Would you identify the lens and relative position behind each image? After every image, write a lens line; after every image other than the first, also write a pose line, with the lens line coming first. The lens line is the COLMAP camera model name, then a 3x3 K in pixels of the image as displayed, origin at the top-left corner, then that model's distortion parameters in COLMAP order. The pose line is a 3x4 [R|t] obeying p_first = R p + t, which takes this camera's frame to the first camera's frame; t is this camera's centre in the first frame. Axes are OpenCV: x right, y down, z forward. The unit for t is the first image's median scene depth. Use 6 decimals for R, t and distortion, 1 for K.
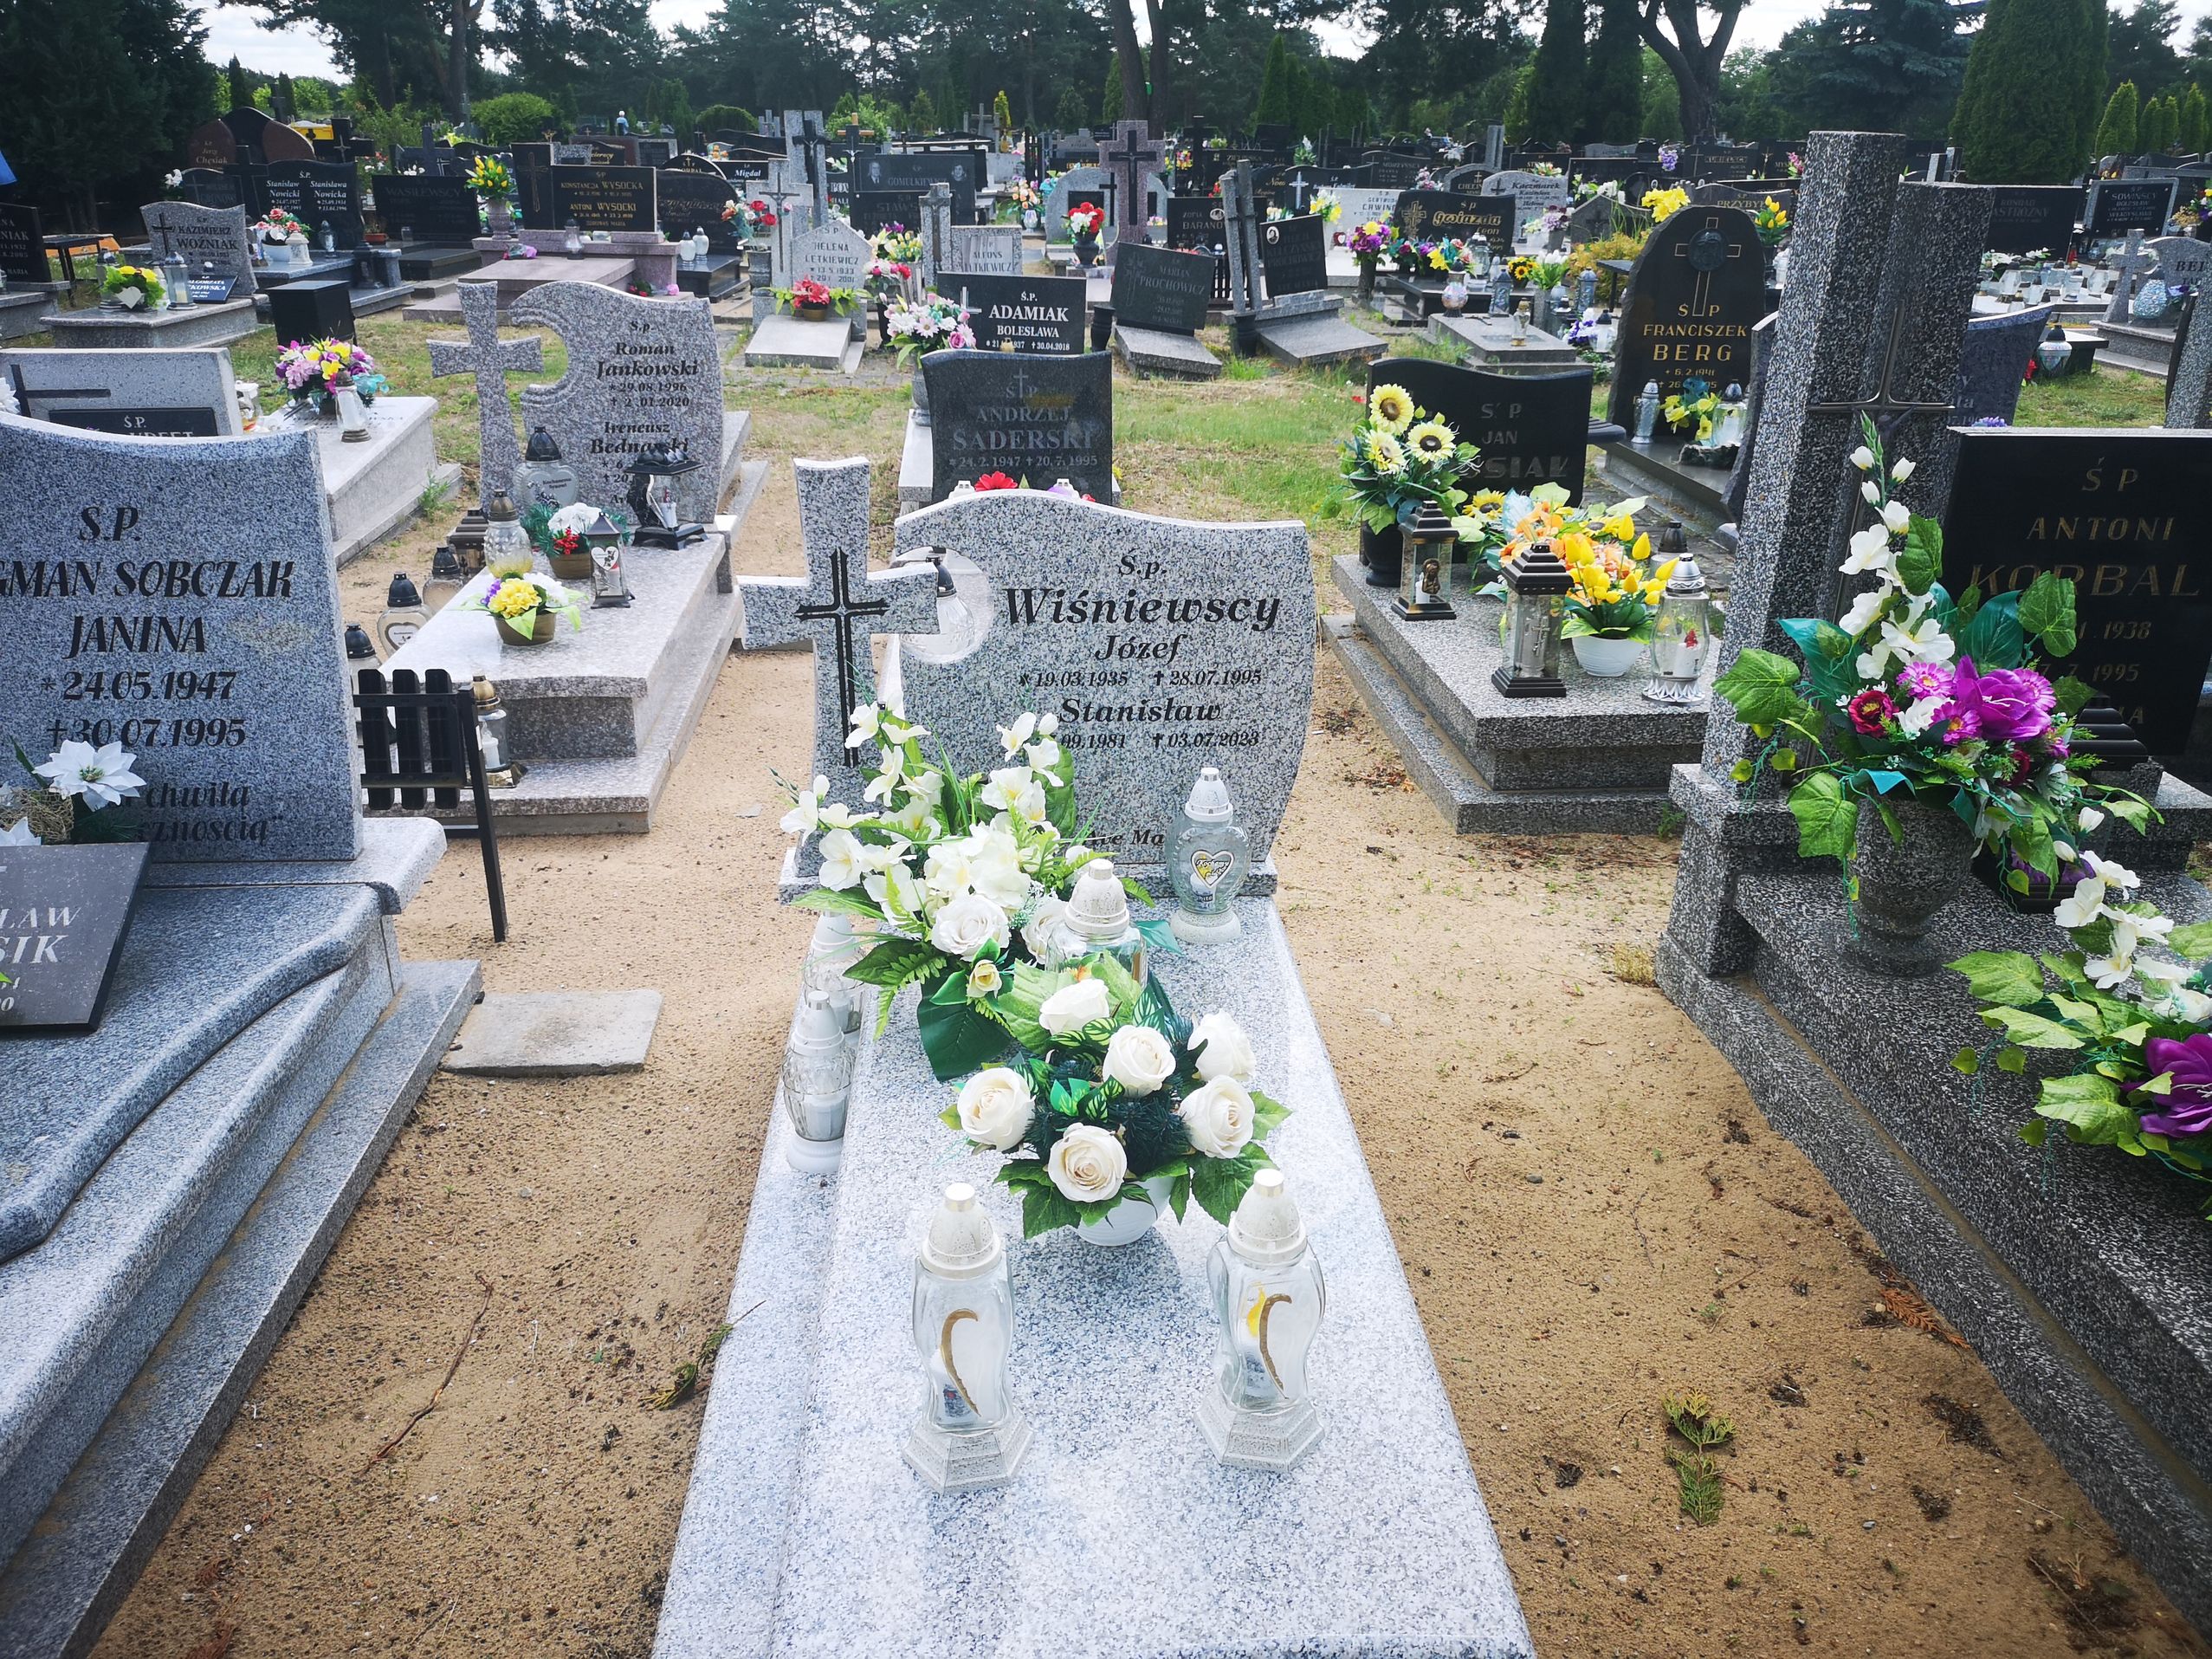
lens RADIAL K [[1738.4, 0, 1100.0], [0, 1738.4, 827.0], [0, 0, 1]] dist [0.063312, -0.063387]
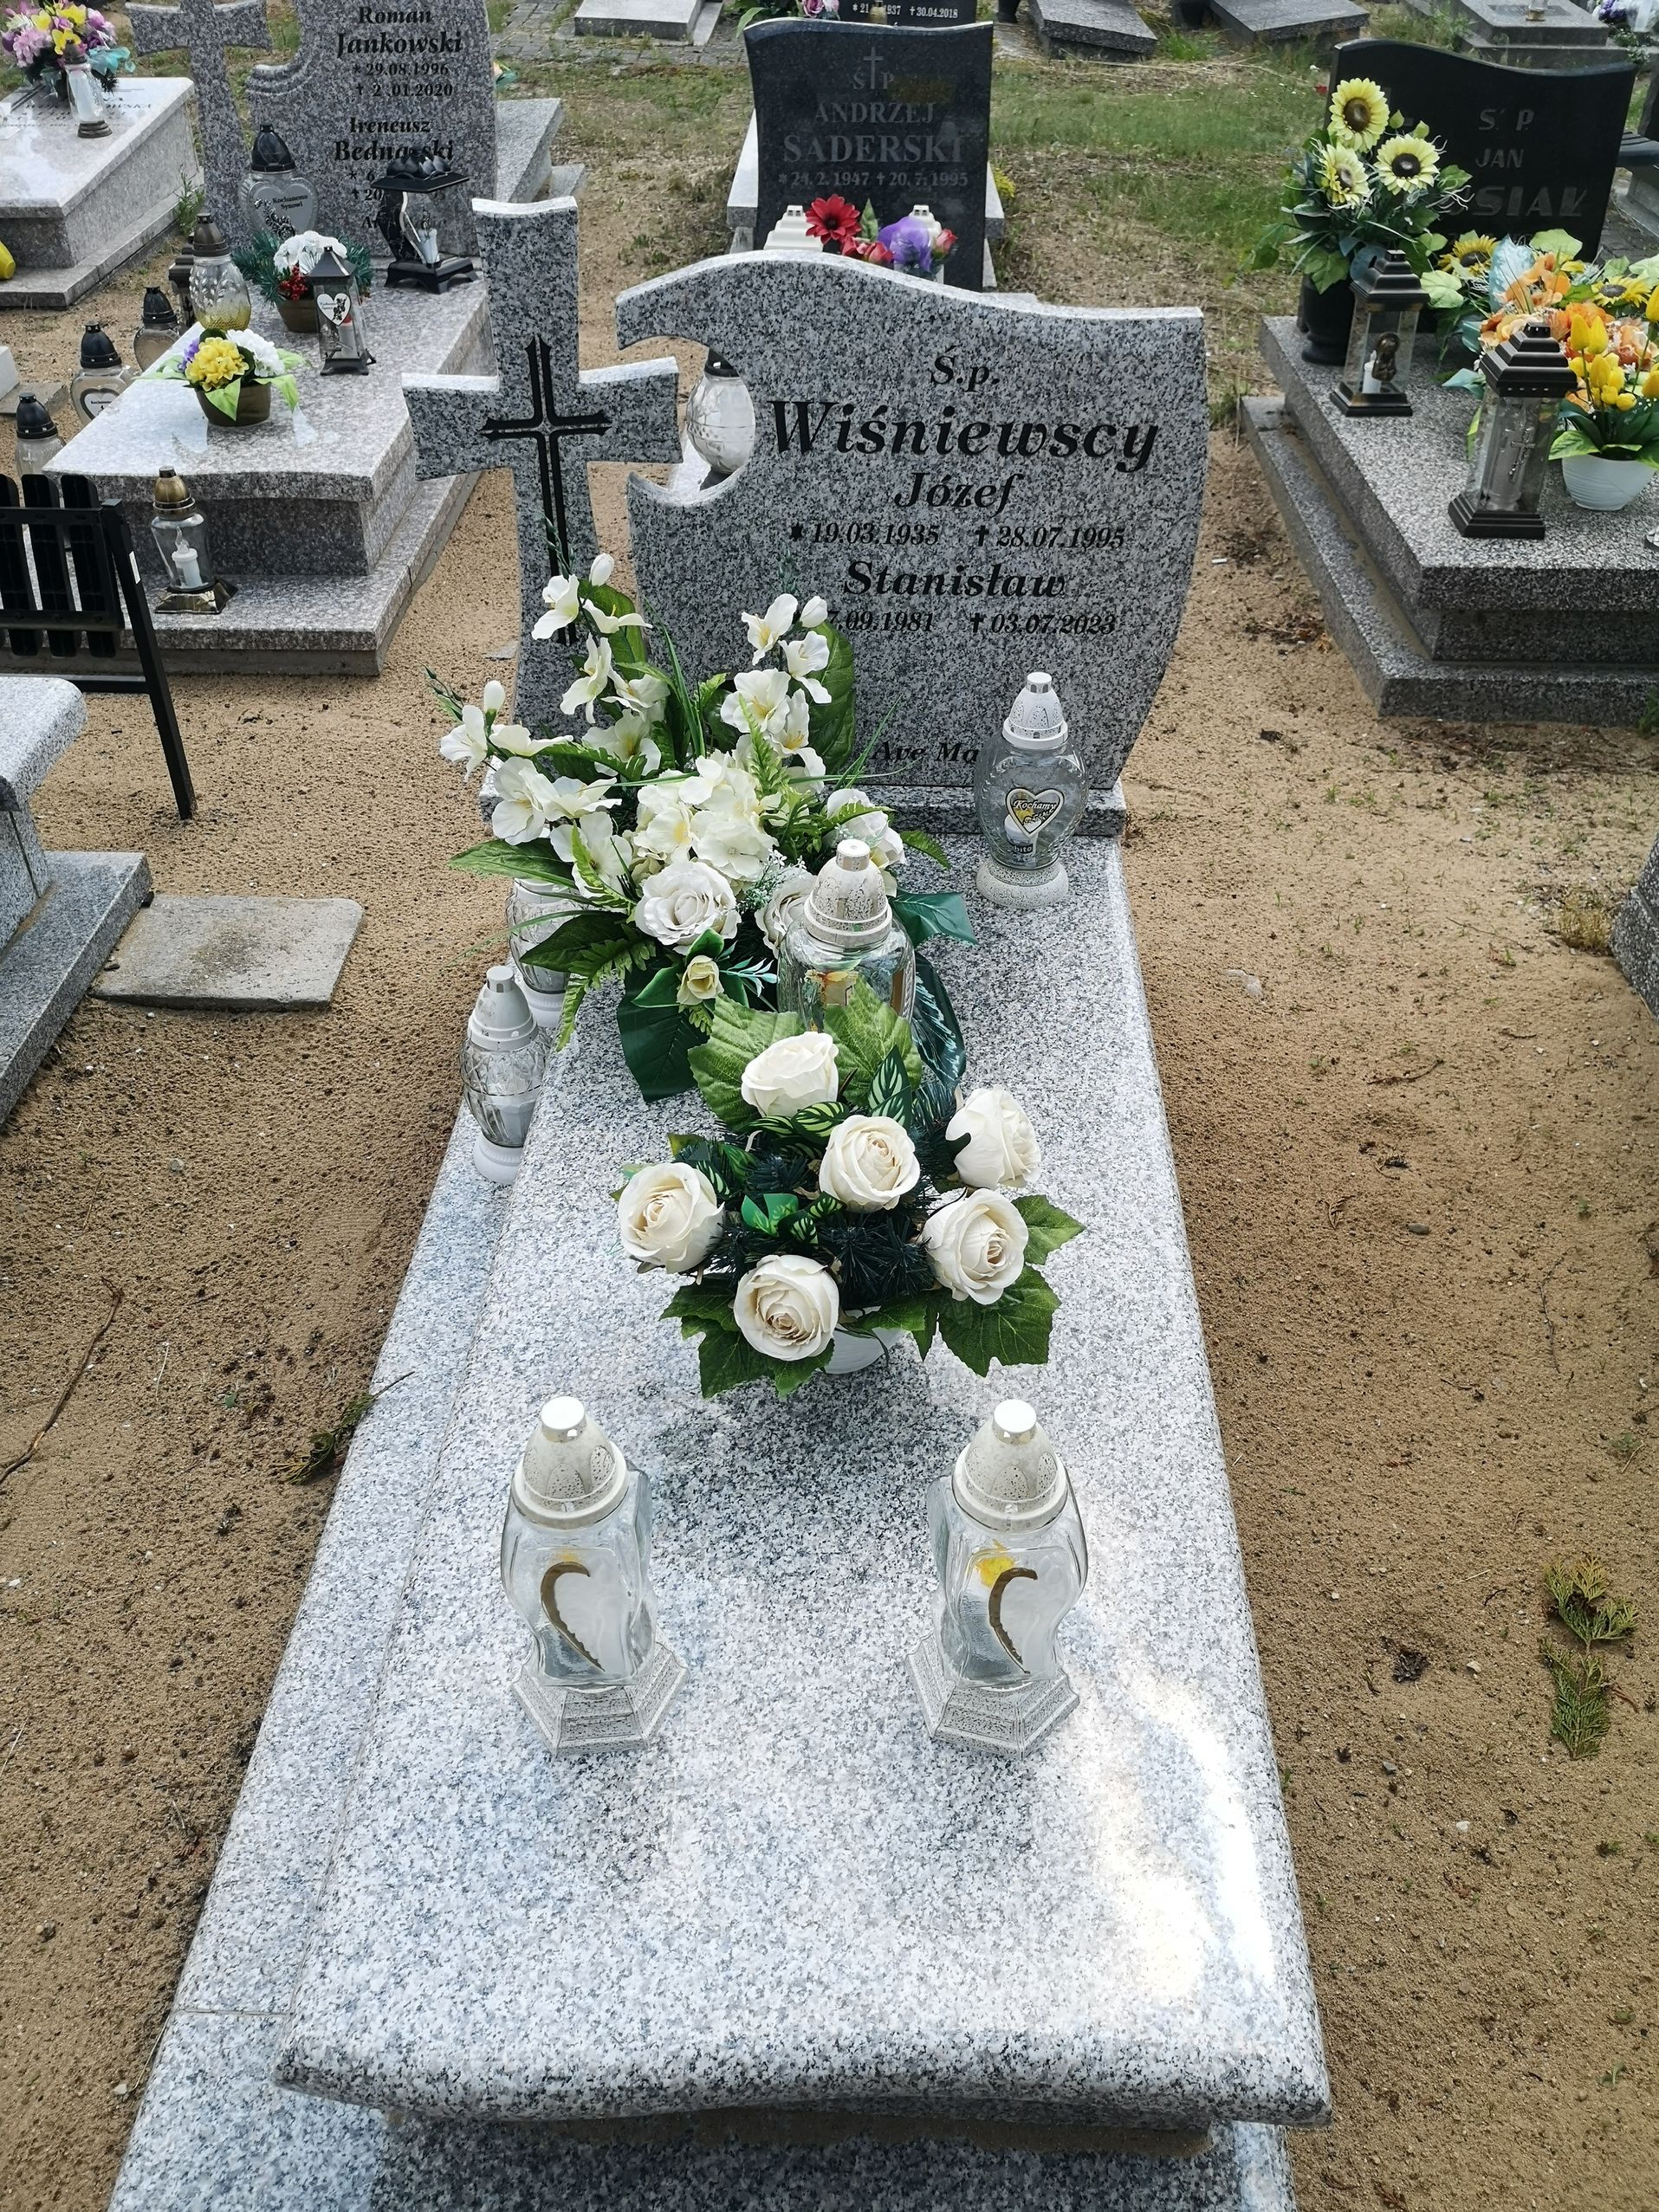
lens RADIAL K [[1791.6, 0, 829.5], [0, 1791.6, 1106.0], [0, 0, 1]] dist [0.023133, -0.052819]
pose [[0.995298, 0.058995, -0.076818, 0.043184], [-0.035367, 0.959700, 0.278793, -0.065297], [0.090170, -0.274766, 0.957274, 0.216408]]
